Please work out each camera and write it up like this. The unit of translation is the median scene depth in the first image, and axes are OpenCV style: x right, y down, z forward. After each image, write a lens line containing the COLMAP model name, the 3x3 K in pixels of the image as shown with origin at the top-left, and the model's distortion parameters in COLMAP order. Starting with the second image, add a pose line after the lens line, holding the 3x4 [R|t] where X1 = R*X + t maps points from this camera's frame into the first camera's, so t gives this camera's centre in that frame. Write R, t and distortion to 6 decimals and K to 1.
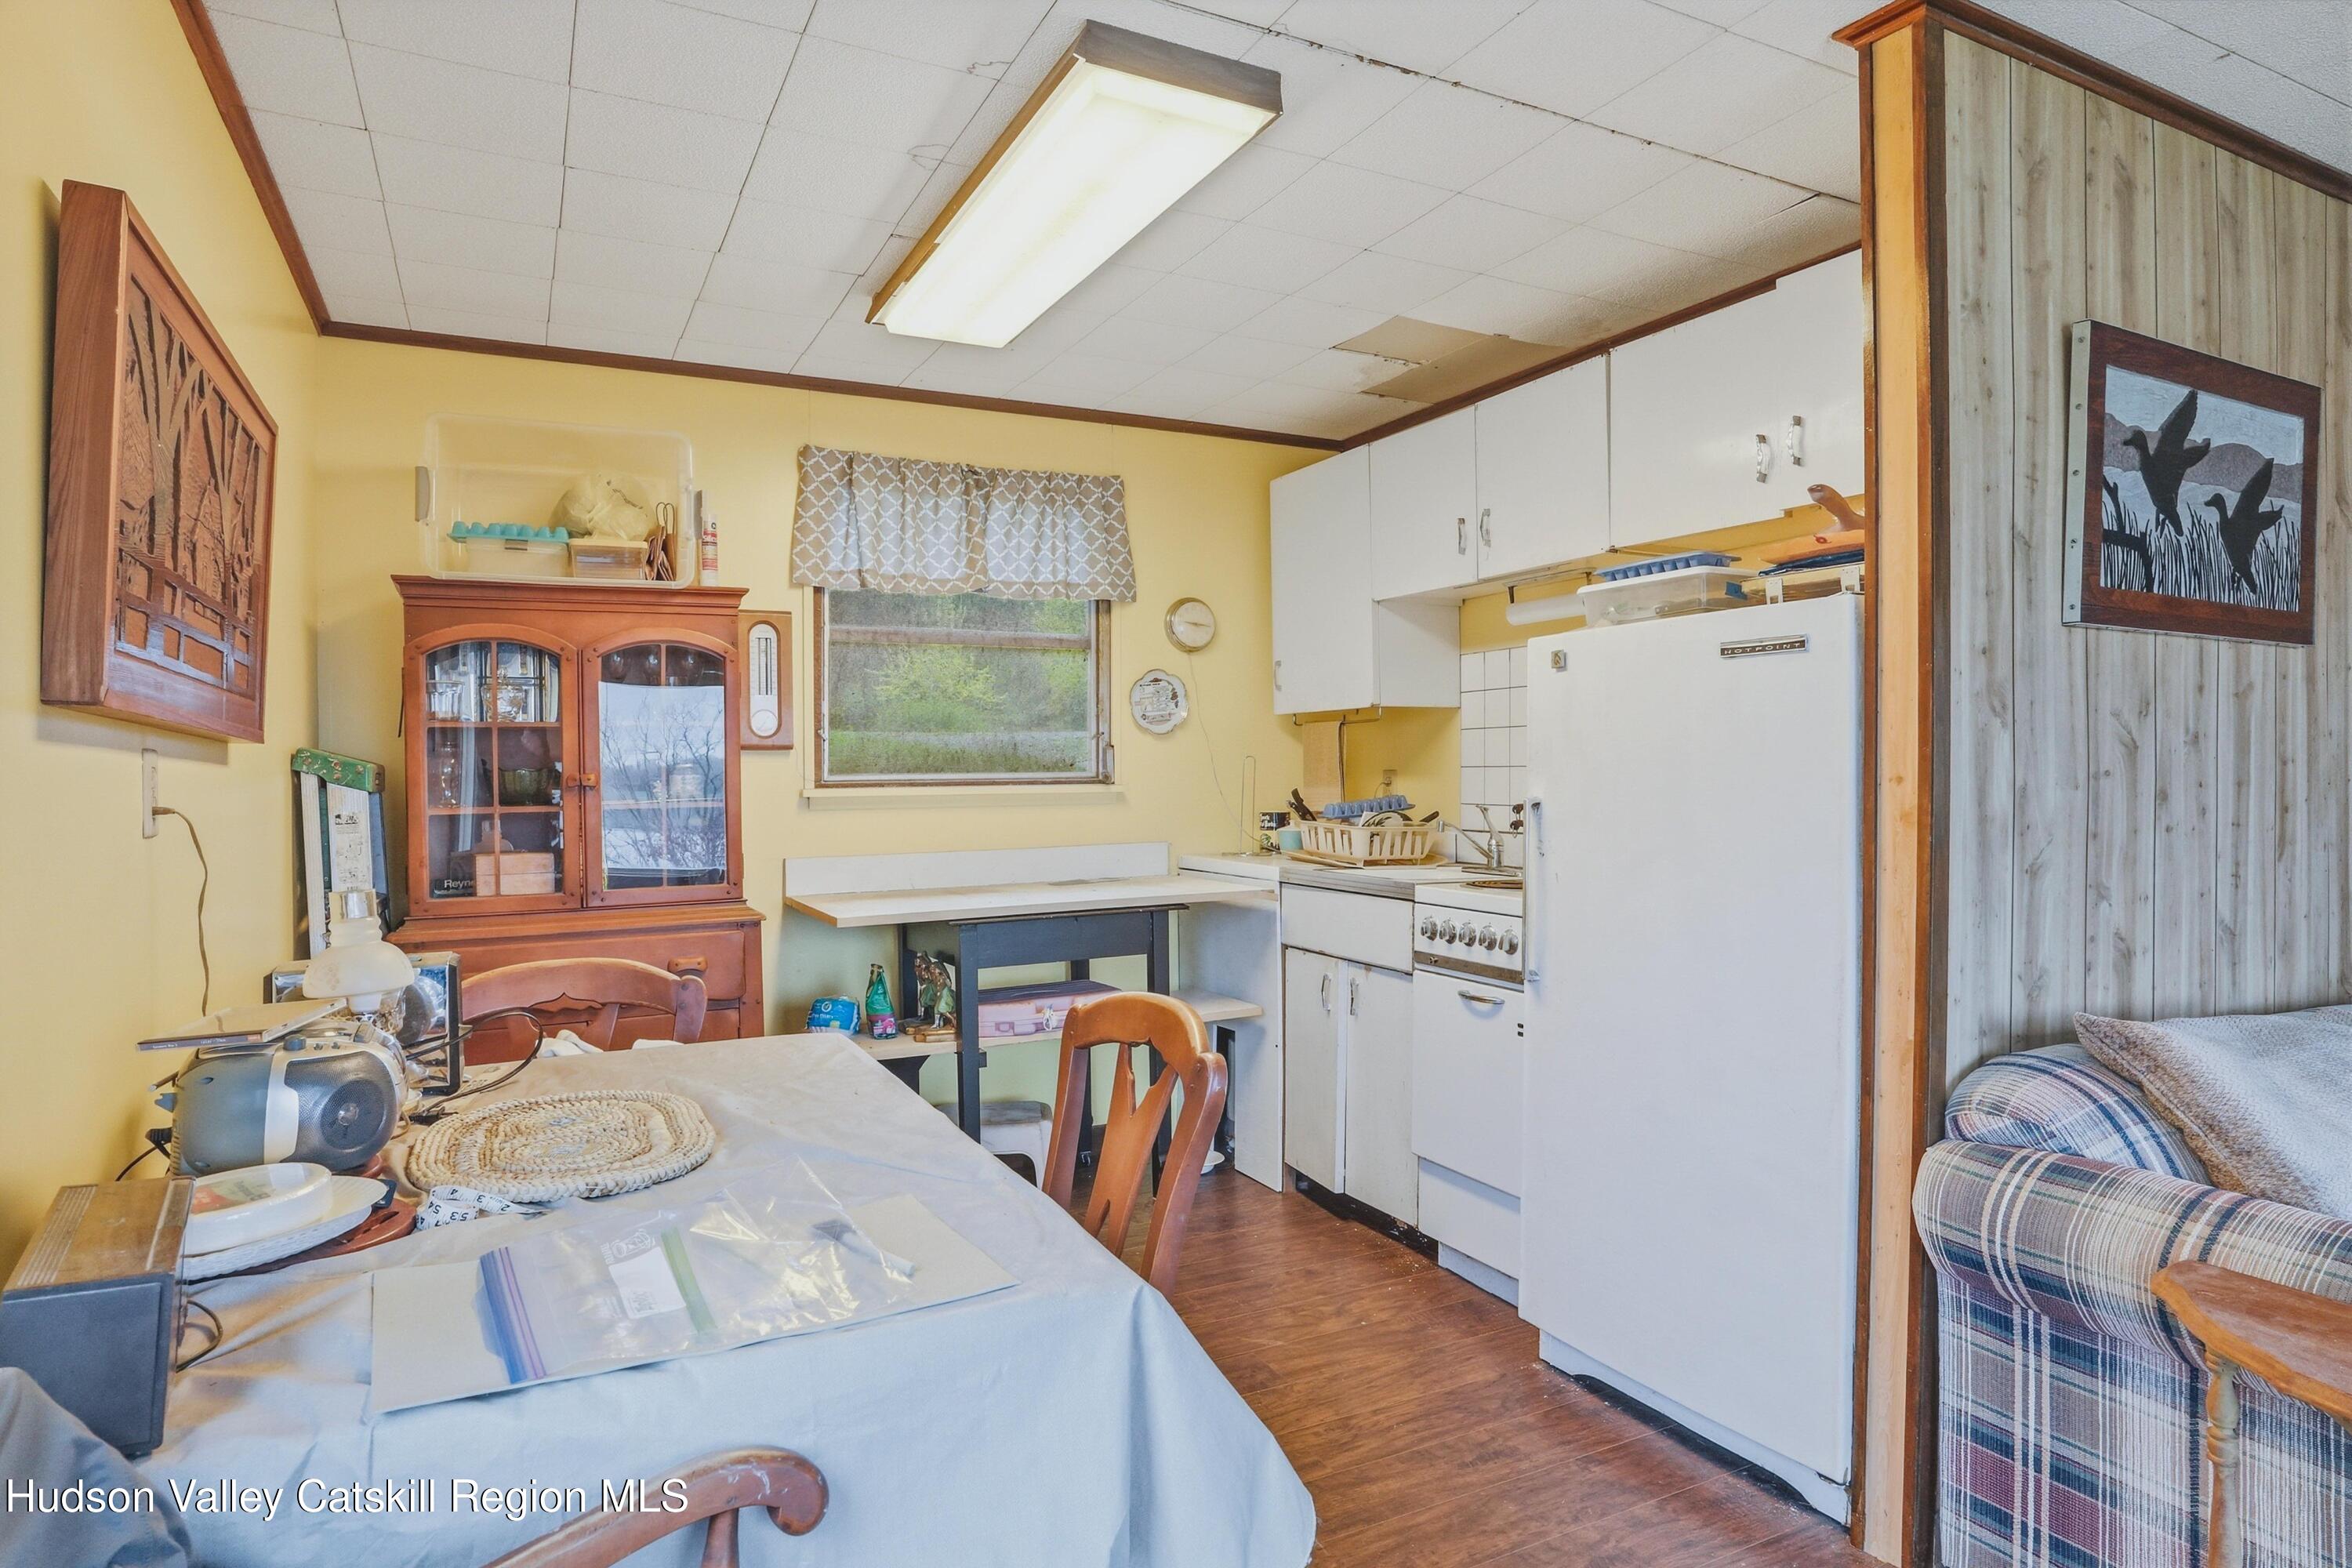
lens RADIAL K [[1333.5, 0, 1180.4], [0, 1333.5, 781.2], [0, 0, 1]] dist [-0.054623, 0.006266]
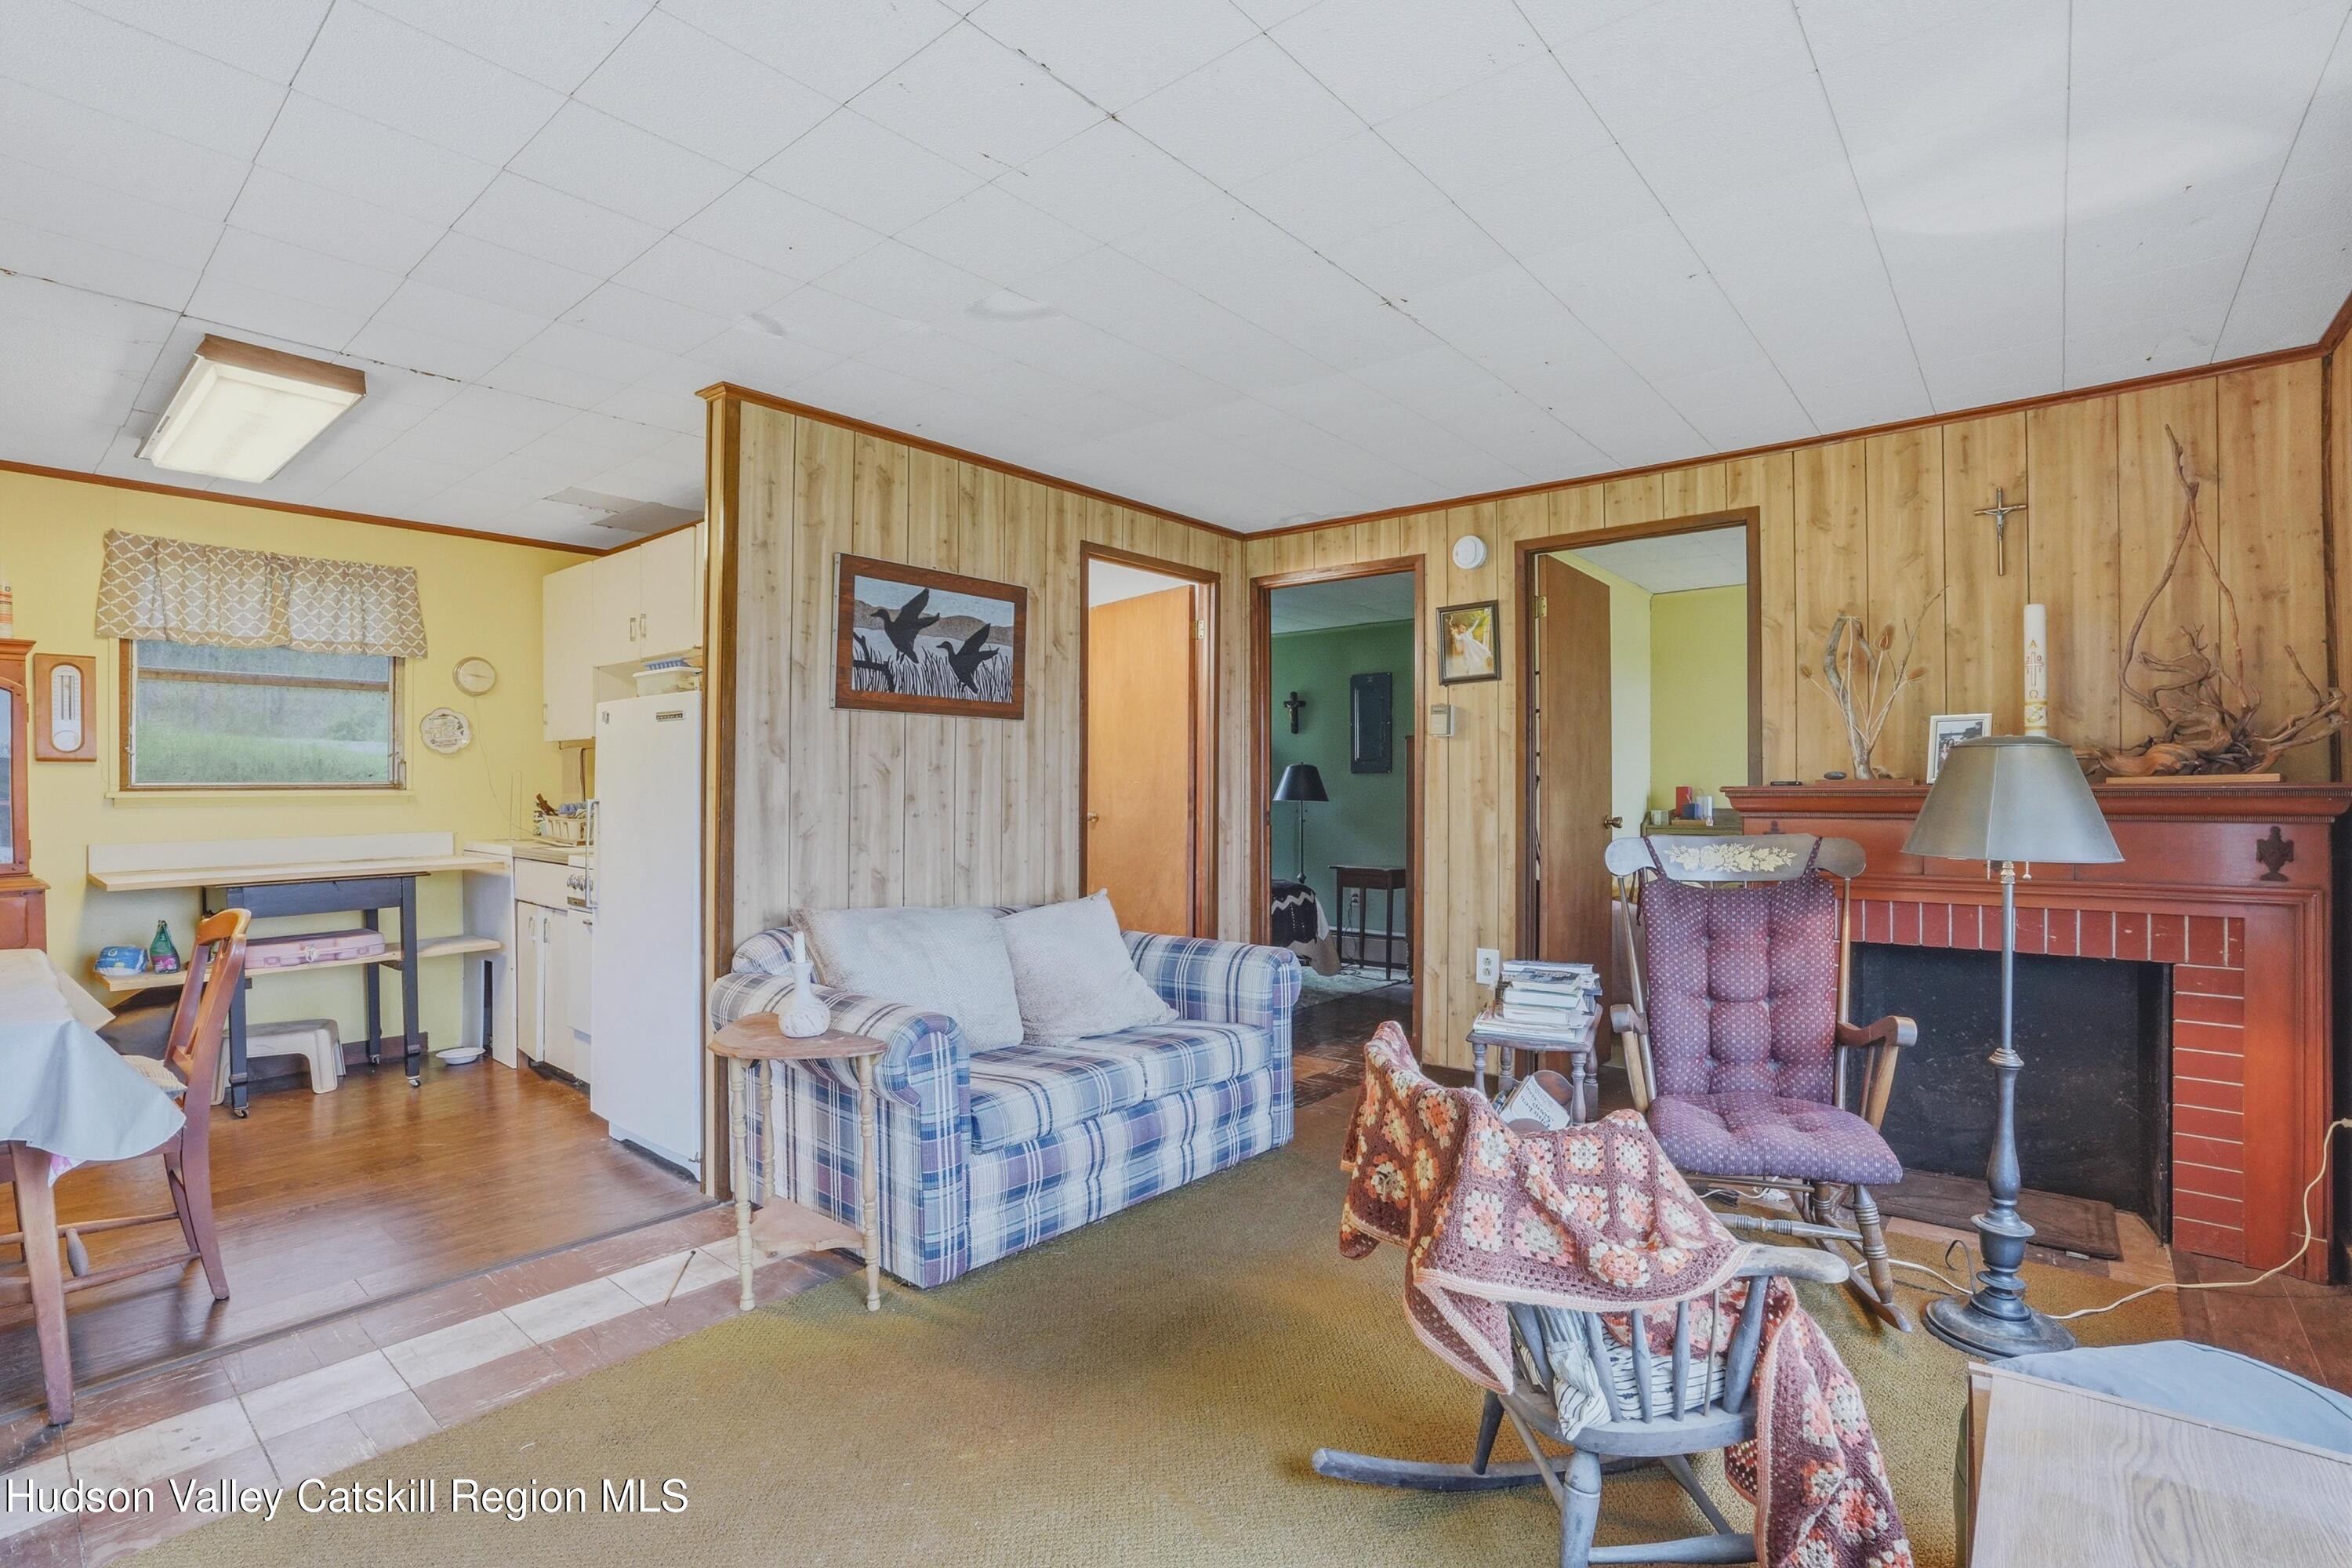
lens RADIAL K [[1104.4, 0, 1173.4], [0, 1104.4, 787.0], [0, 0, 1]] dist [-0.034931, 0.008190]
pose [[0.925590, 0.007363, 0.378456, 0.473501], [-0.005842, 0.999970, -0.005168, 0.001245], [-0.378483, 0.002573, 0.925605, -0.631237]]
